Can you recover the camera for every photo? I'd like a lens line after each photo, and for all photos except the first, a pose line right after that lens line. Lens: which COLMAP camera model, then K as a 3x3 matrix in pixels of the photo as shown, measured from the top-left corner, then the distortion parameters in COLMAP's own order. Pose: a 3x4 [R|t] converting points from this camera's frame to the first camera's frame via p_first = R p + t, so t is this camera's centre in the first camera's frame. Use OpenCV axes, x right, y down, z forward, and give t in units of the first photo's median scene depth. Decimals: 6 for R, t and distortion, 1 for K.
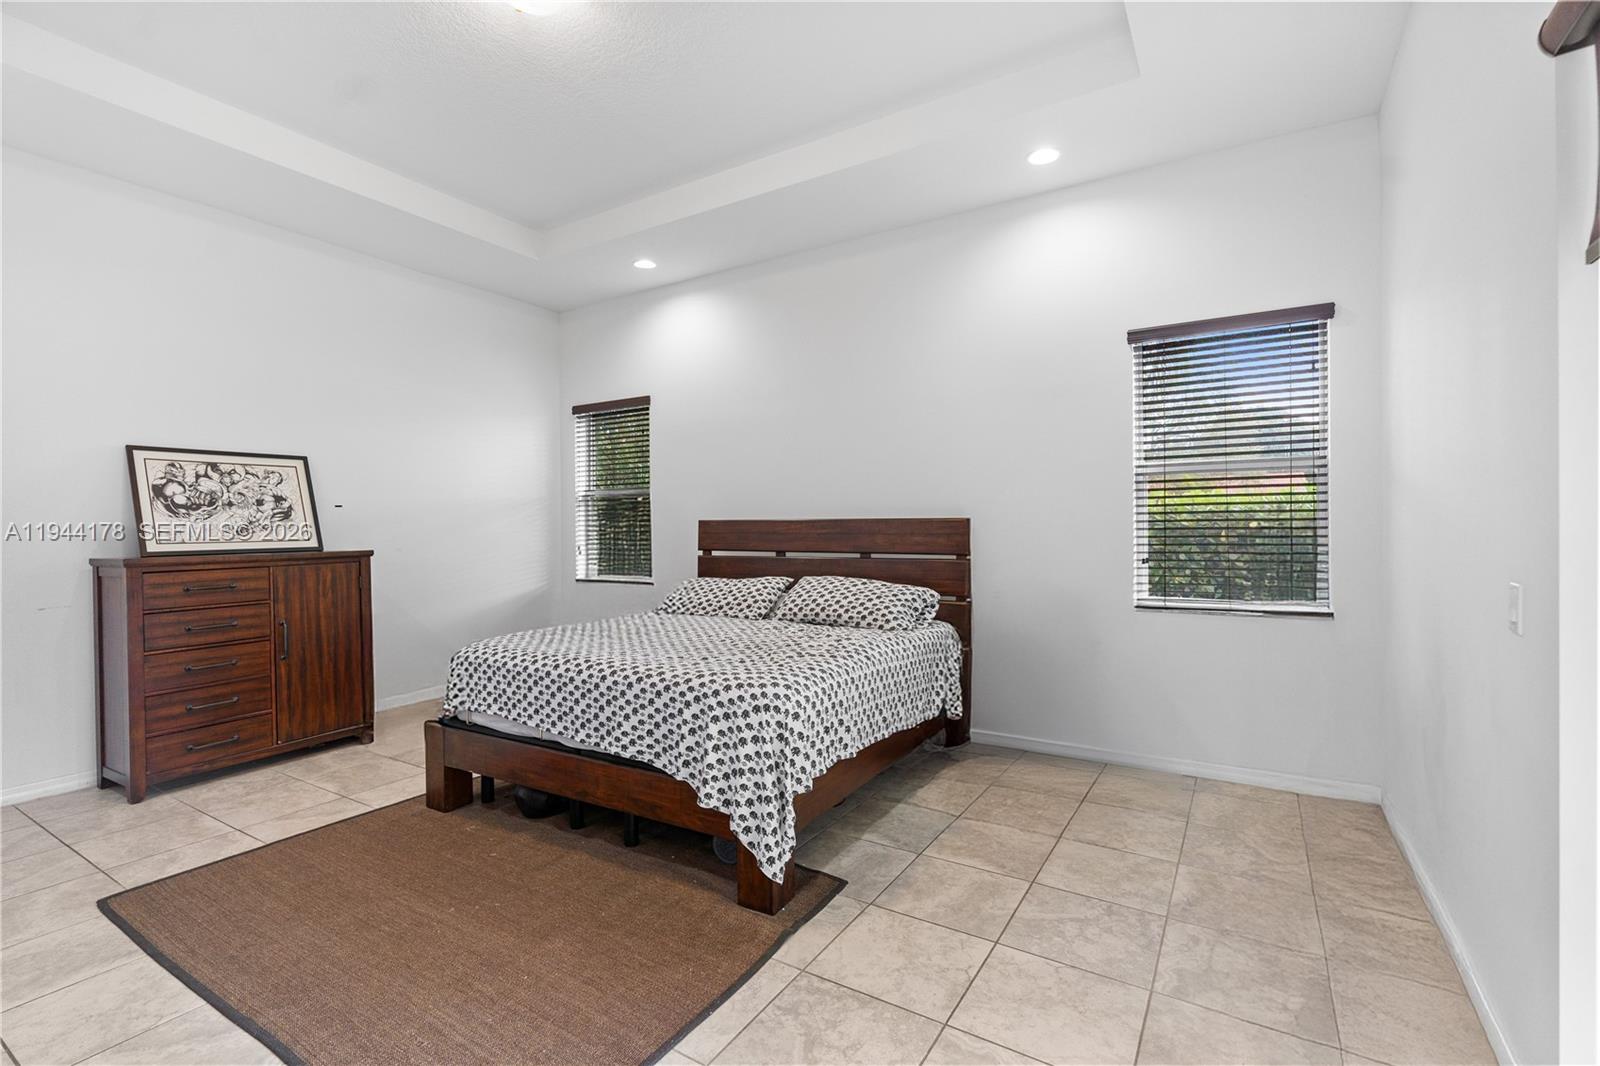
lens RADIAL K [[720.1, 0, 792.1], [0, 720.1, 530.0], [0, 0, 1]] dist [-0.010543, 0.005957]
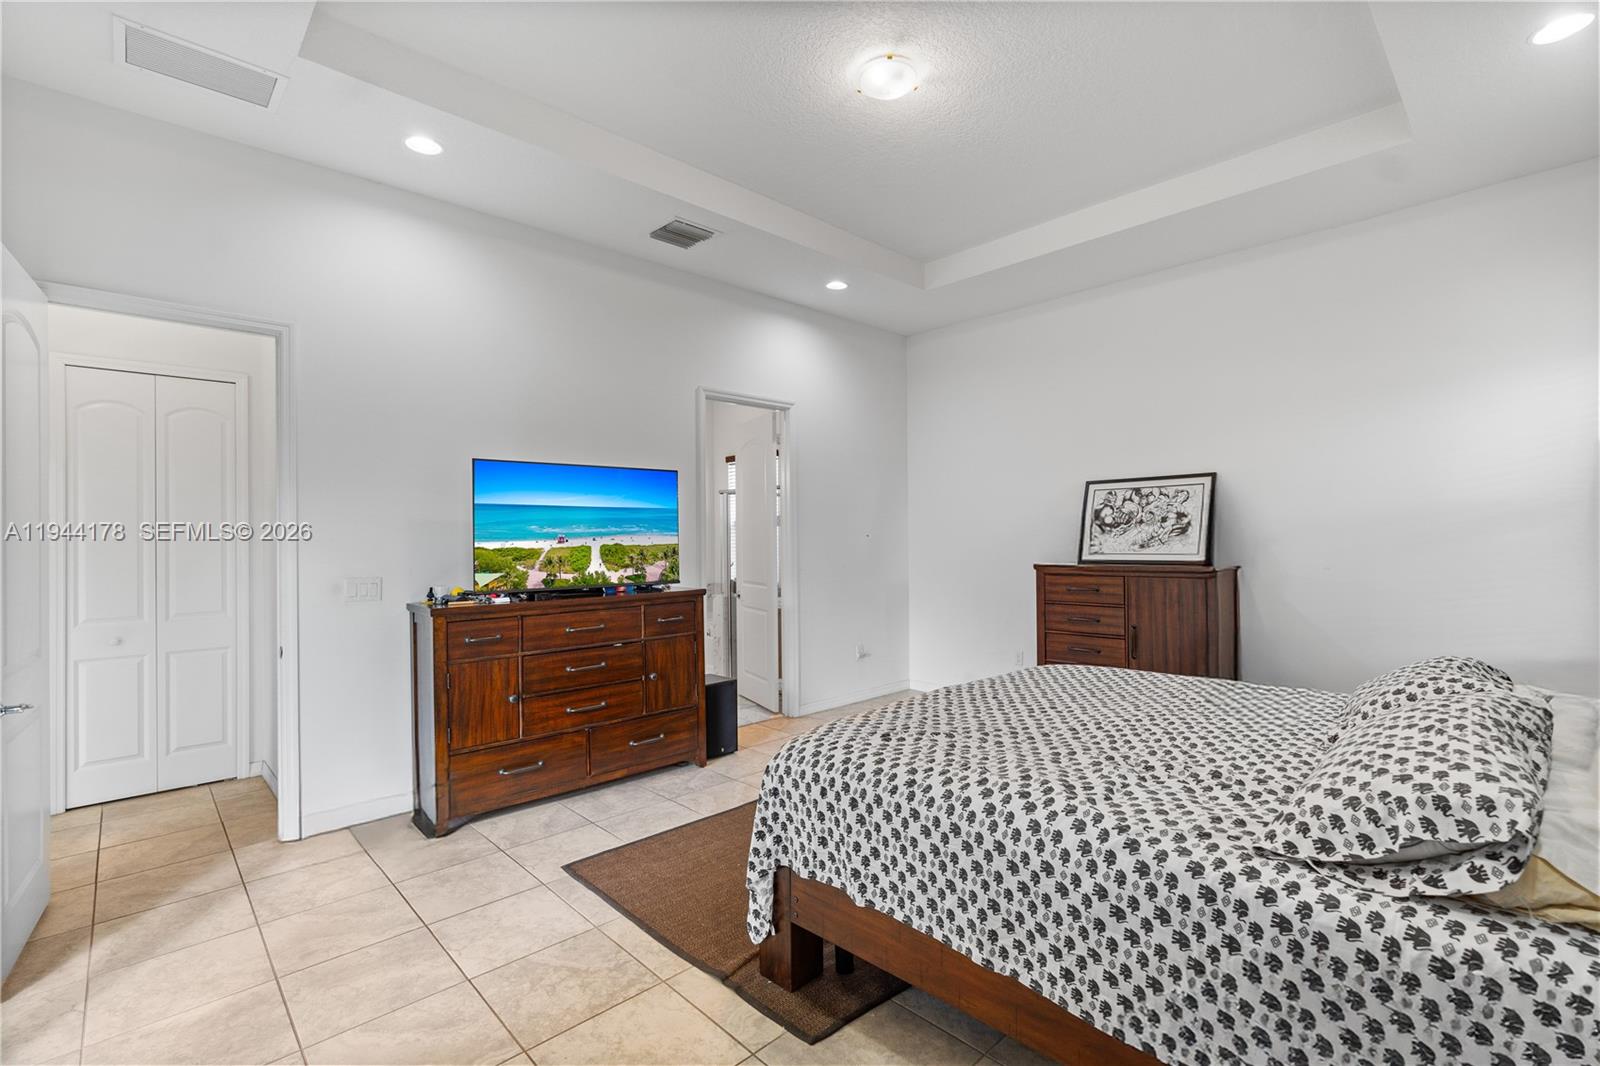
lens RADIAL K [[720.1, 0, 809.9], [0, 720.1, 537.5], [0, 0, 1]] dist [-0.010543, 0.005957]
pose [[-0.229386, 0.014764, -0.973223, 0.508628], [0.009015, 0.999874, 0.013043, -0.031146], [0.973294, -0.005782, -0.229491, 0.744988]]
